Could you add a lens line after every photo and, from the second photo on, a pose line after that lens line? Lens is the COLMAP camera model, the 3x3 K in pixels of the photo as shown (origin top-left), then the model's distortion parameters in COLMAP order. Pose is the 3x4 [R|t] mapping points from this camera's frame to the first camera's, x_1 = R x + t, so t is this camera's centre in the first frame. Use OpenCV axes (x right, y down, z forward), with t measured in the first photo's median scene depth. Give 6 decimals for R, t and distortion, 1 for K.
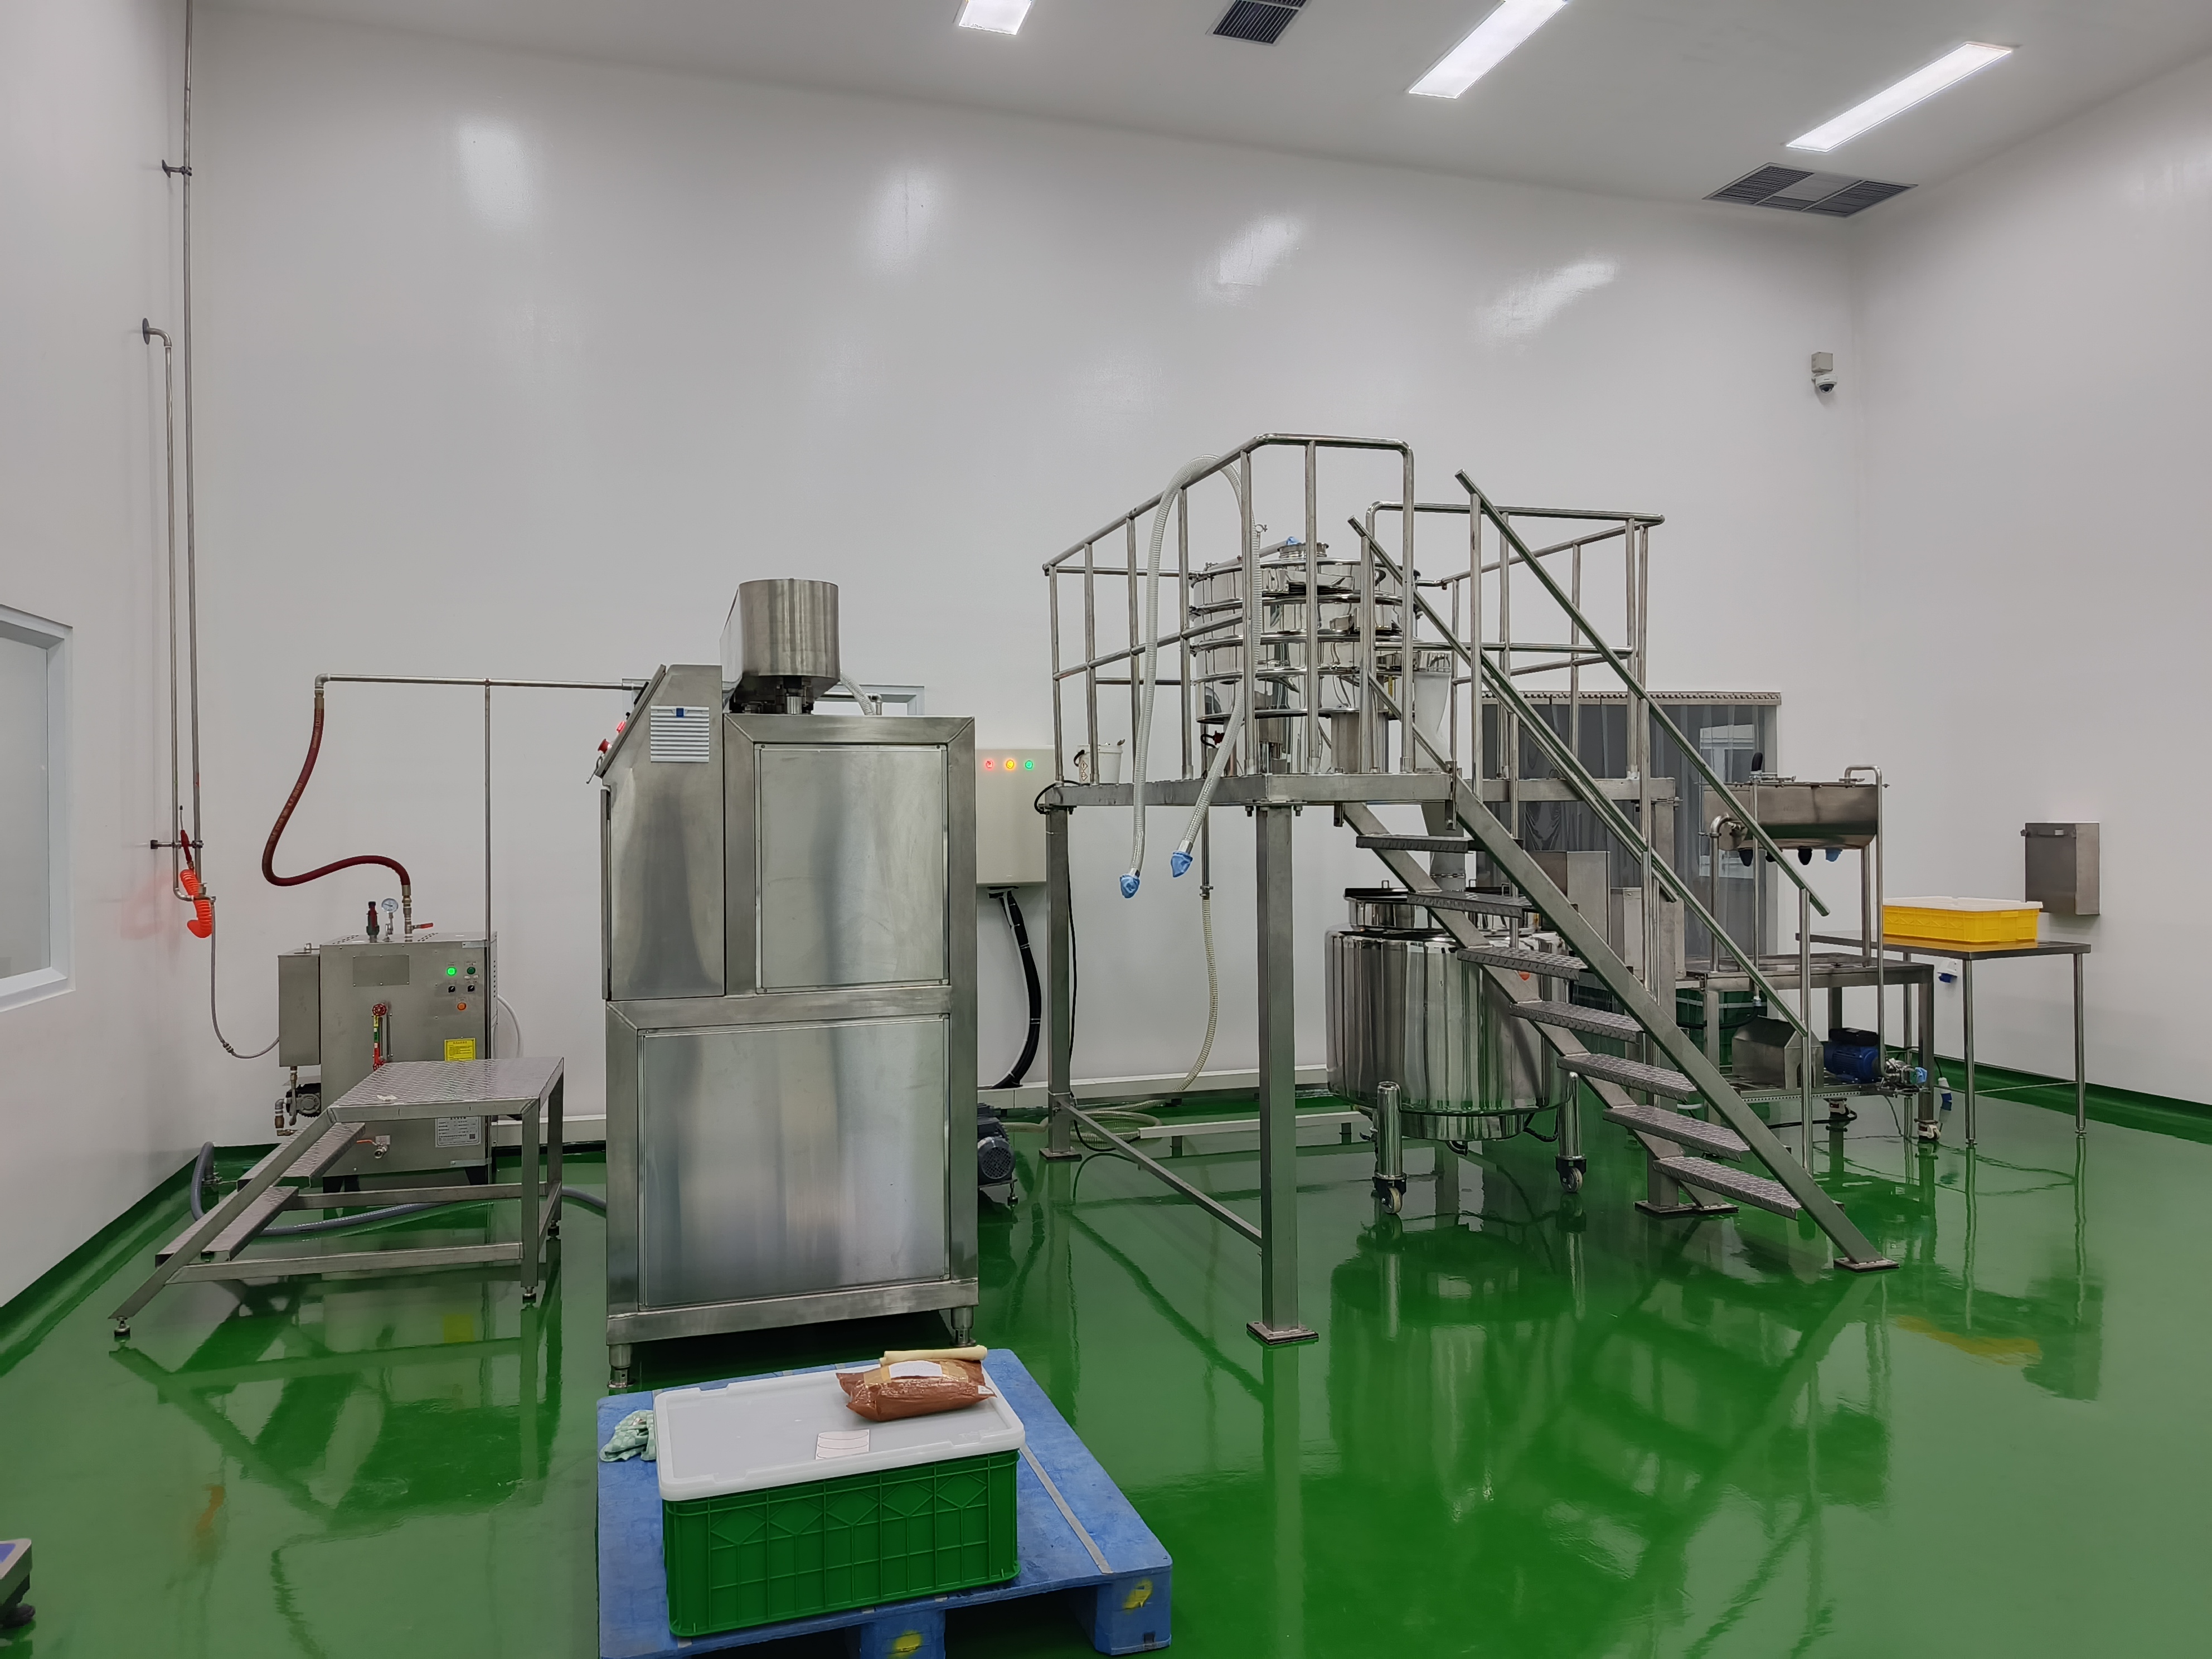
lens RADIAL K [[1564.0, 0, 1106.1], [0, 1564.0, 825.0], [0, 0, 1]] dist [0.025911, -0.012954]
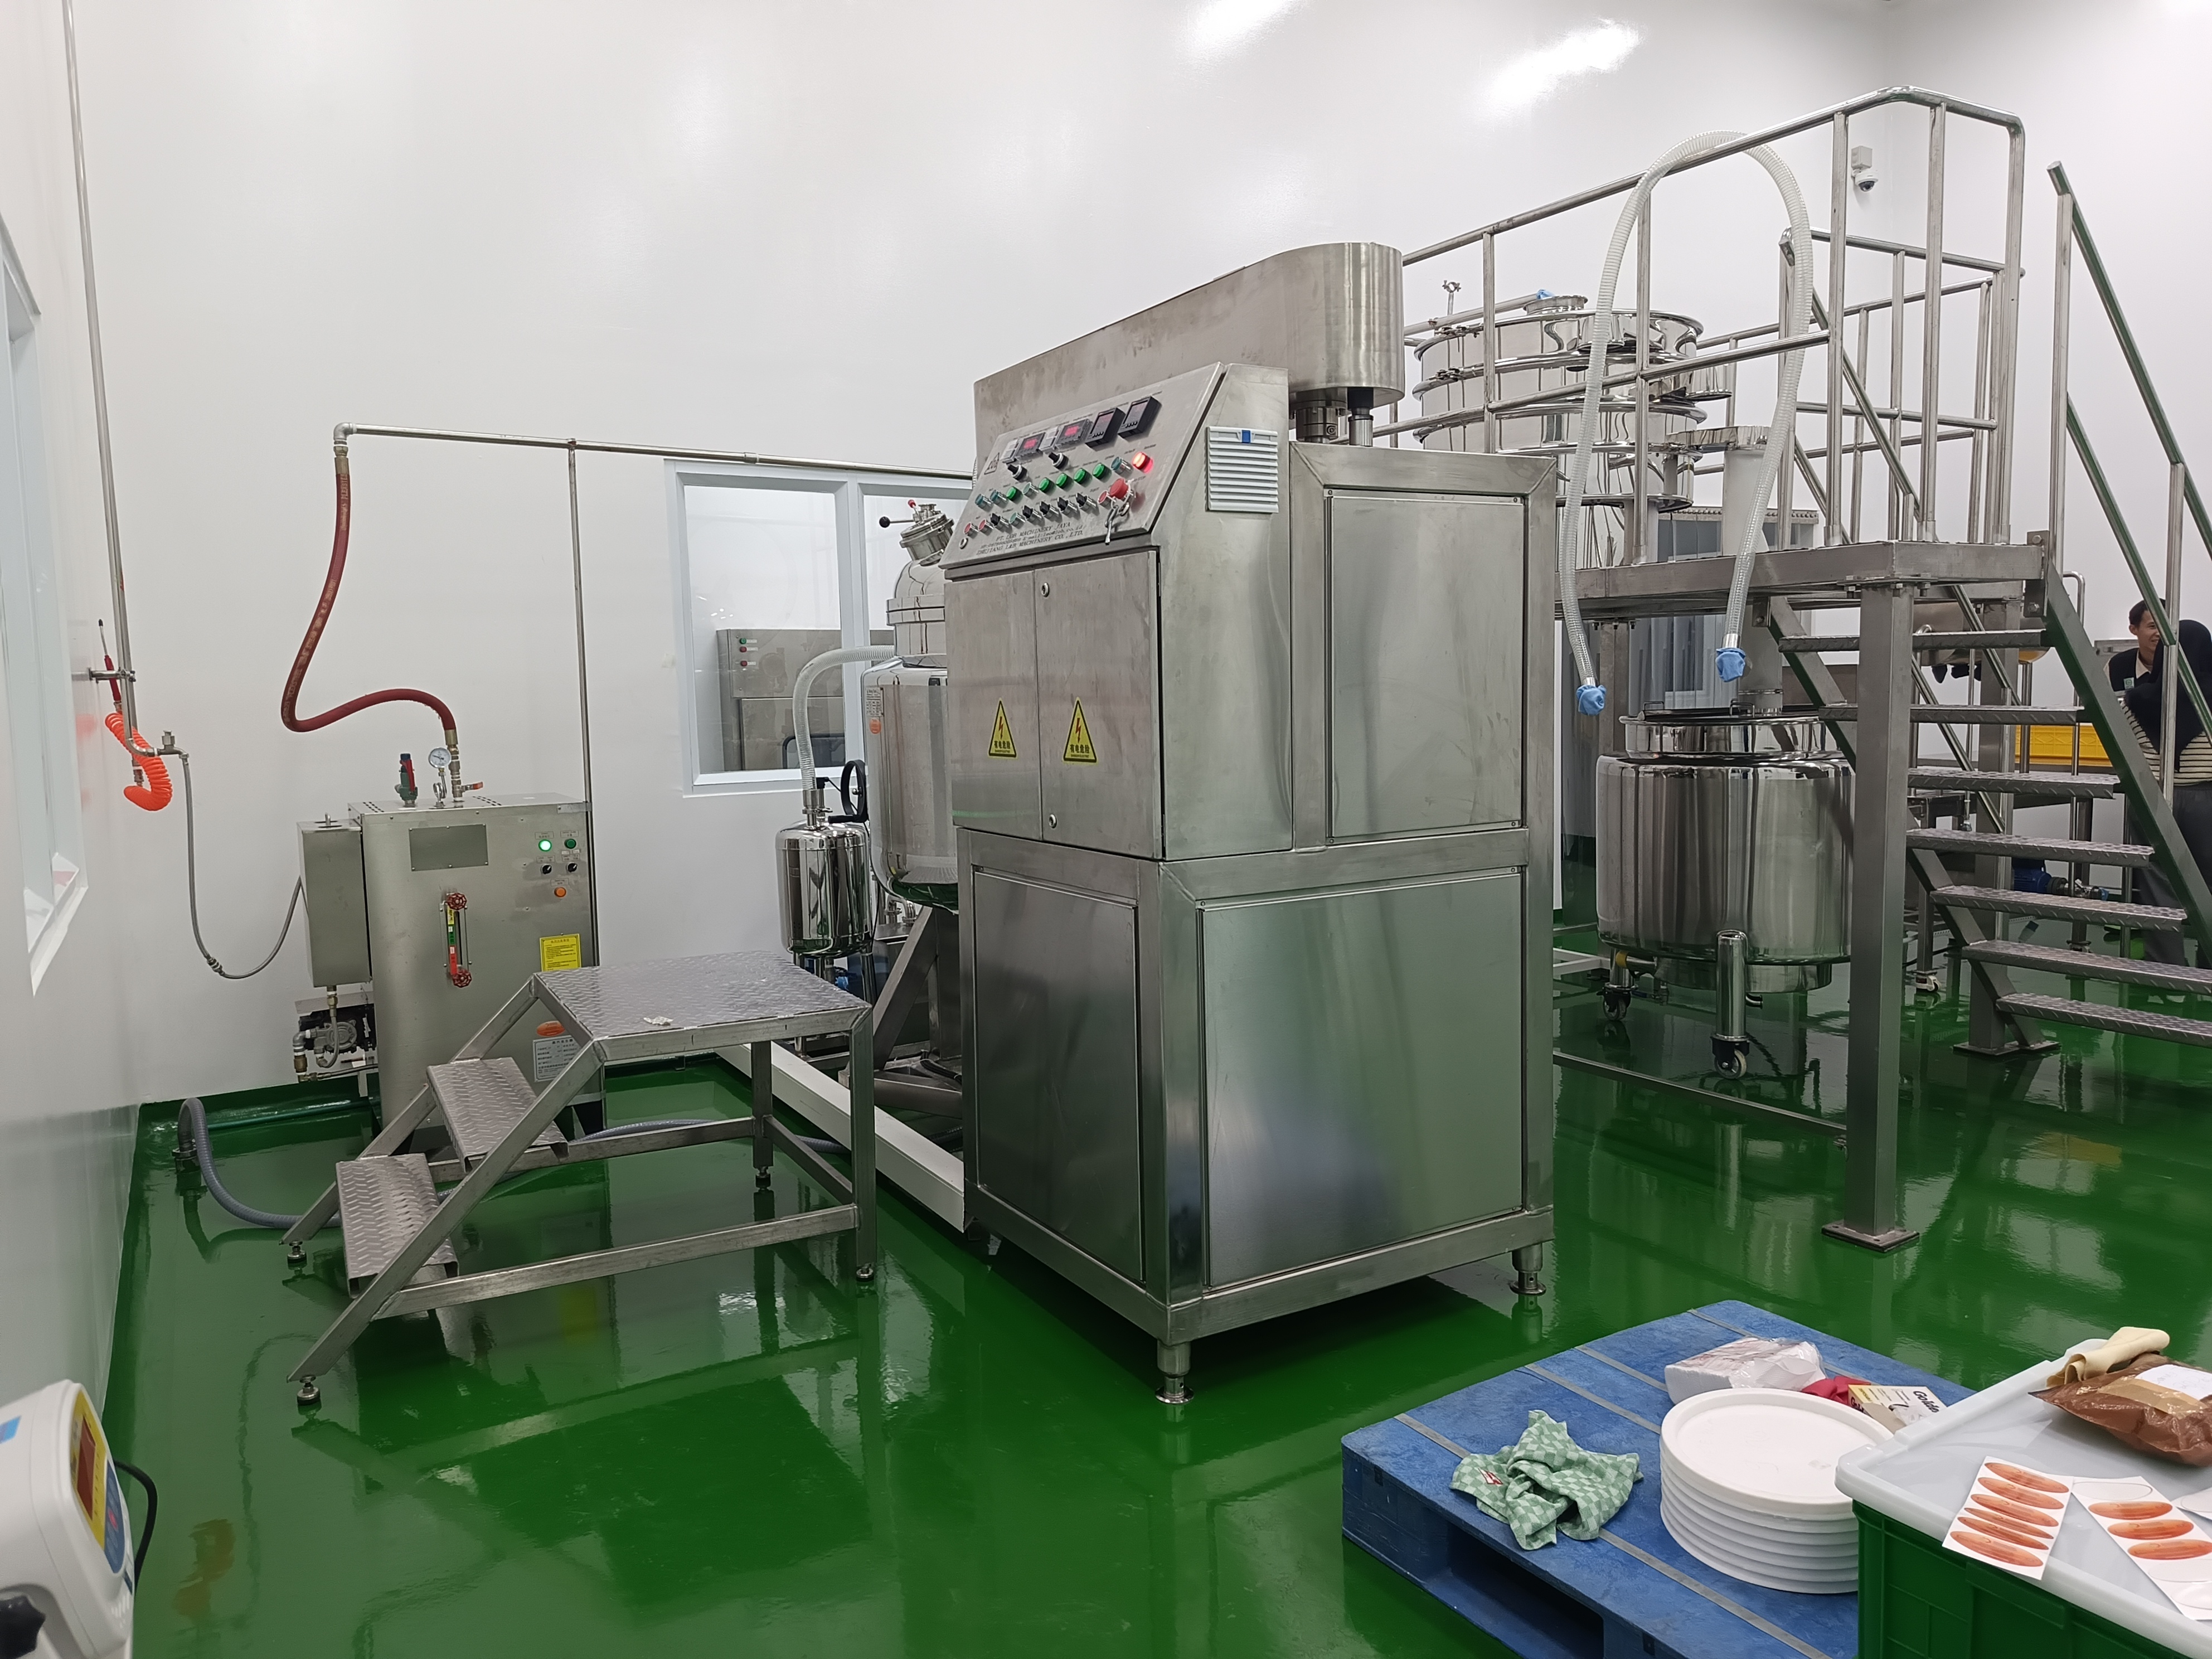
lens RADIAL K [[1564.0, 0, 1110.9], [0, 1564.0, 830.7], [0, 0, 1]] dist [0.025911, -0.012954]
pose [[0.971467, -0.036294, 0.234382, -0.333467], [0.015122, 0.995690, 0.091504, 0.023767], [-0.236693, -0.085348, 0.967829, 0.231752]]
